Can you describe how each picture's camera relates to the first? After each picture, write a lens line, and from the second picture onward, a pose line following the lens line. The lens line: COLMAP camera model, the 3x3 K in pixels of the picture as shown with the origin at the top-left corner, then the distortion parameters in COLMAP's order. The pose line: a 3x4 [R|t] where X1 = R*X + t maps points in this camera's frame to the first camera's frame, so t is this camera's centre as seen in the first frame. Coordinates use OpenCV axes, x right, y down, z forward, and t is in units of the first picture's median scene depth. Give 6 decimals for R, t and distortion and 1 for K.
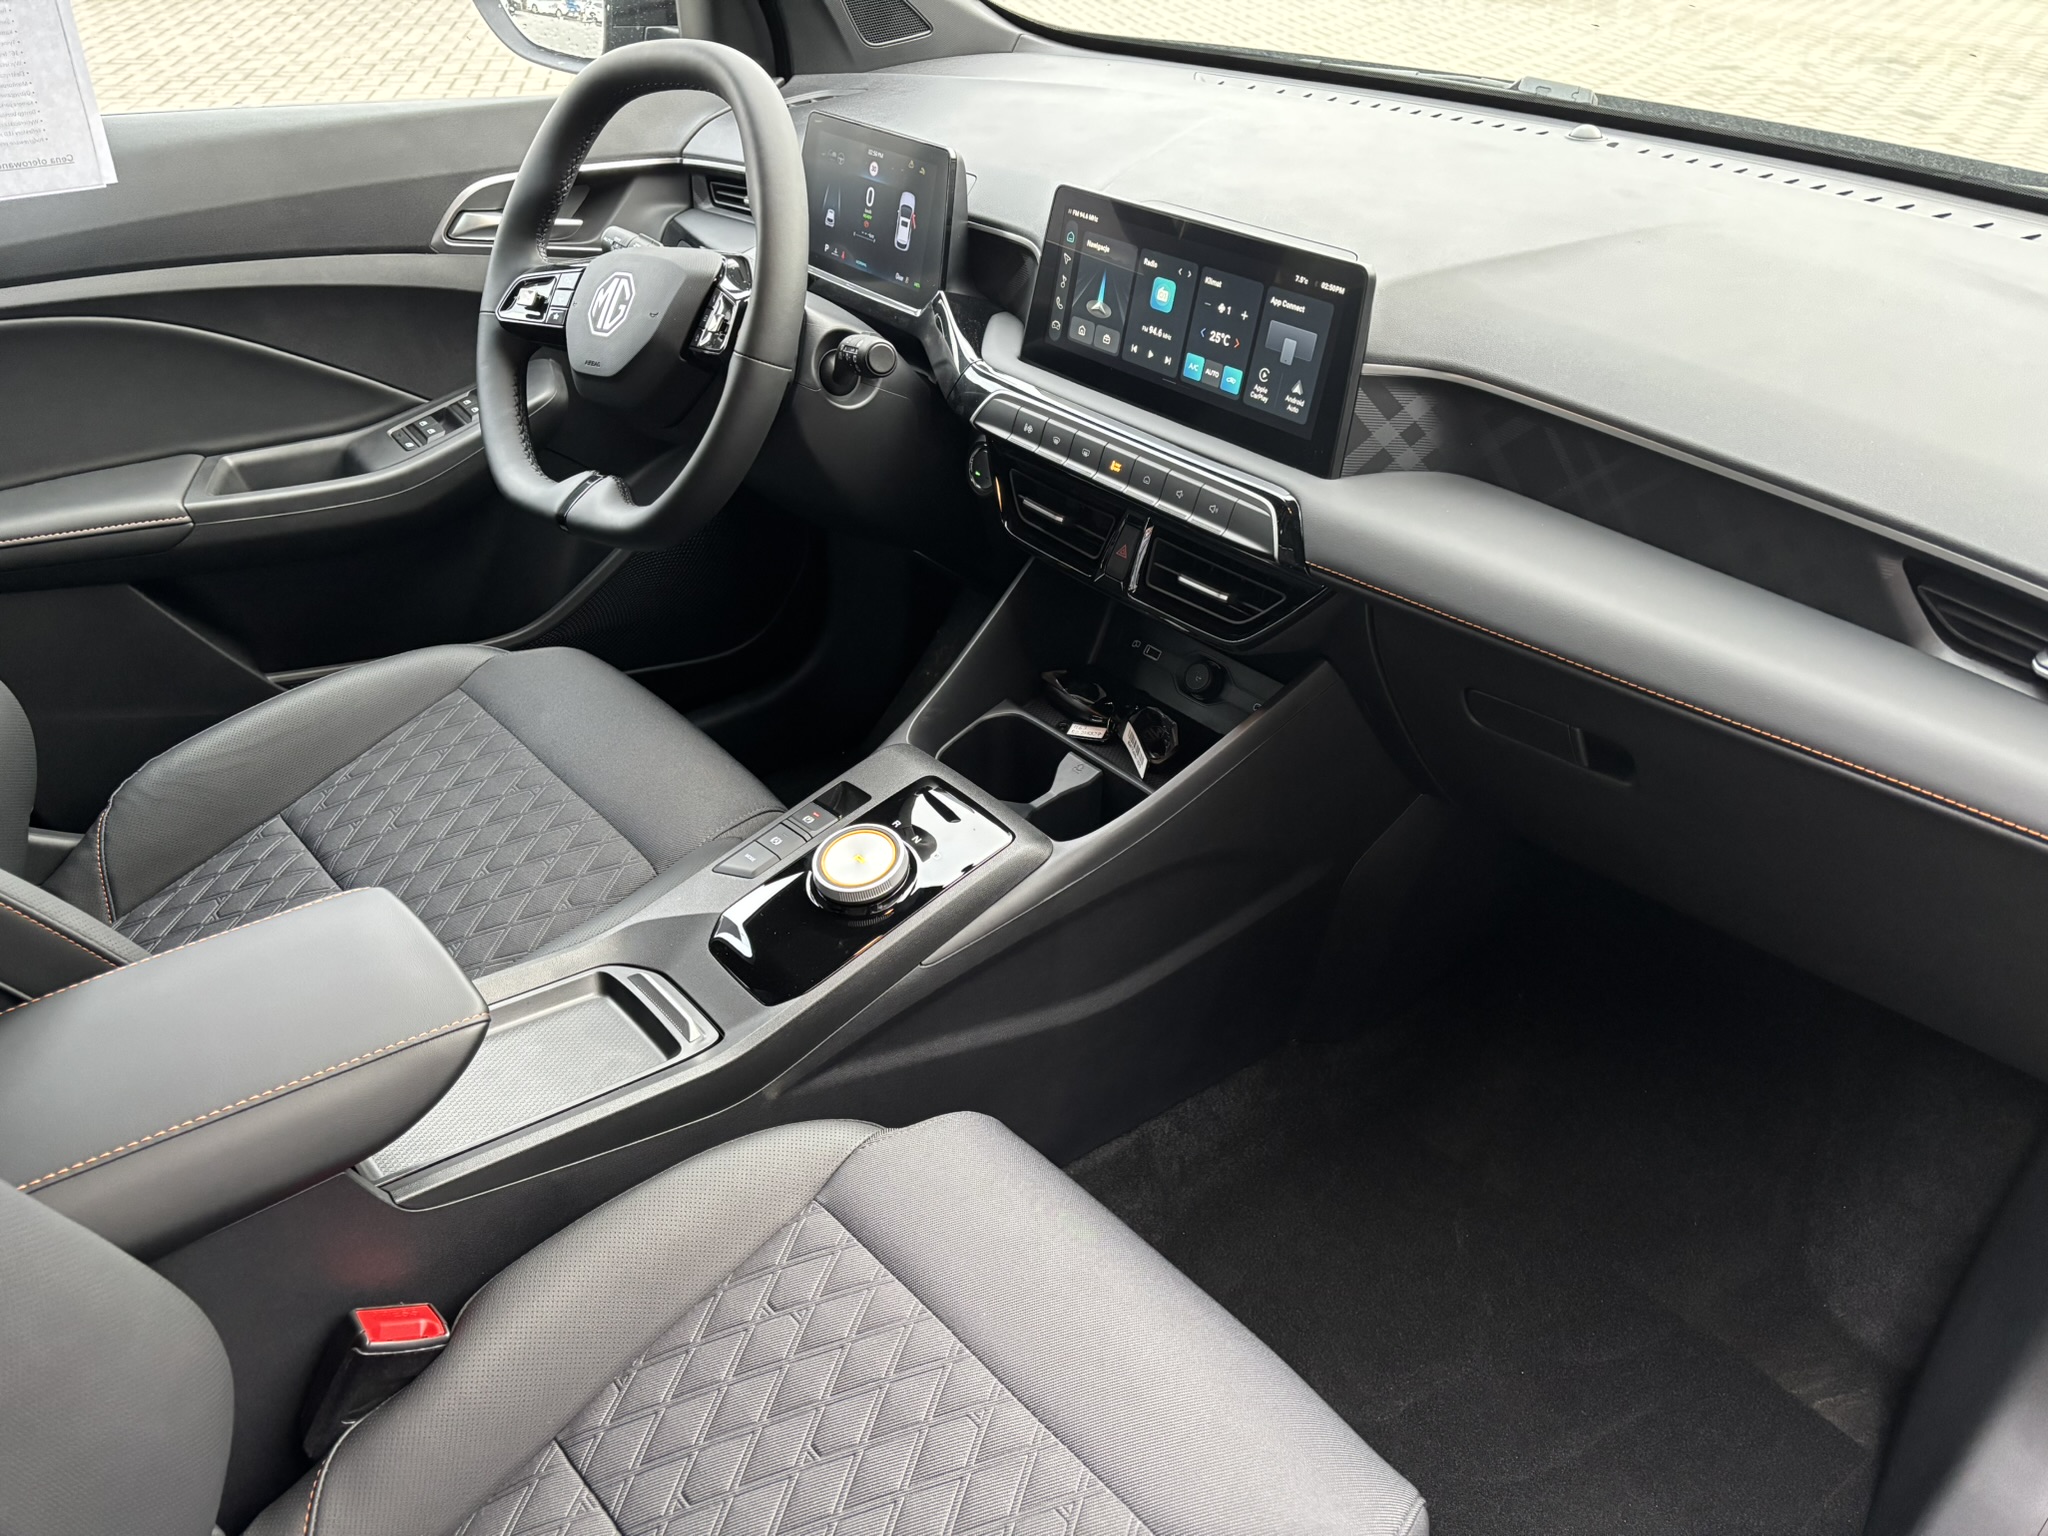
lens RADIAL K [[1559.7, 0, 1031.0], [0, 1559.7, 766.1], [0, 0, 1]] dist [0.029869, -0.002887]
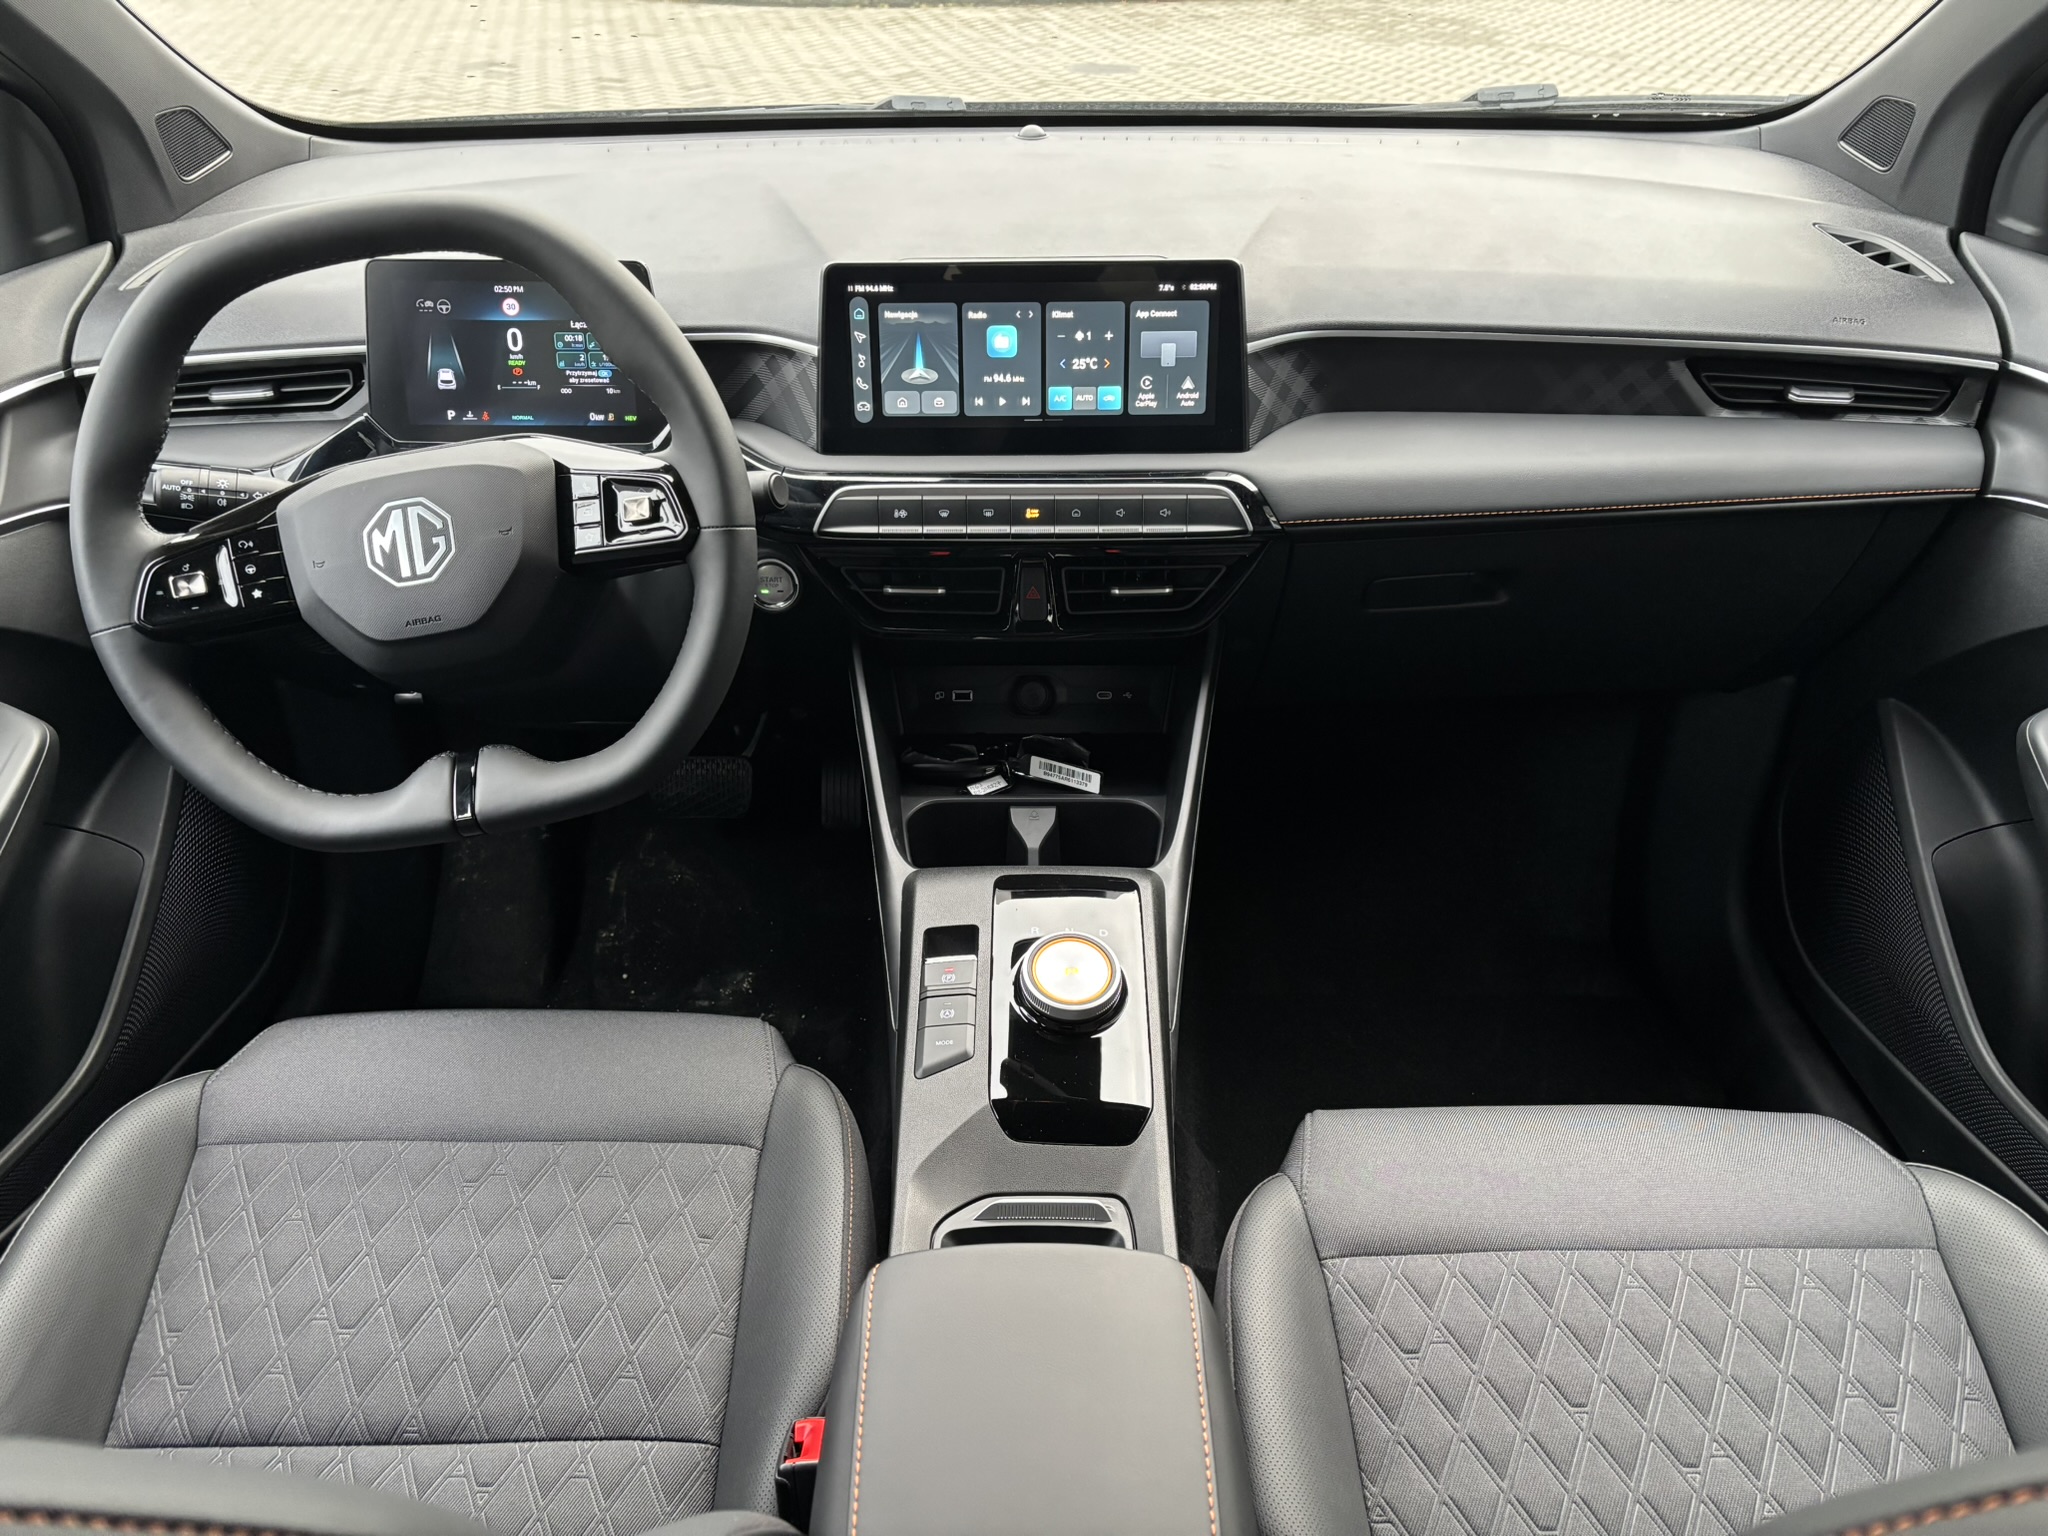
lens RADIAL K [[1559.7, 0, 1031.0], [0, 1559.7, 766.1], [0, 0, 1]] dist [0.029869, -0.002887]
pose [[0.656717, -0.418141, 0.627600, -0.670794], [0.423166, 0.893165, 0.152276, -0.207647], [-0.624222, 0.165577, 0.763499, 0.269411]]
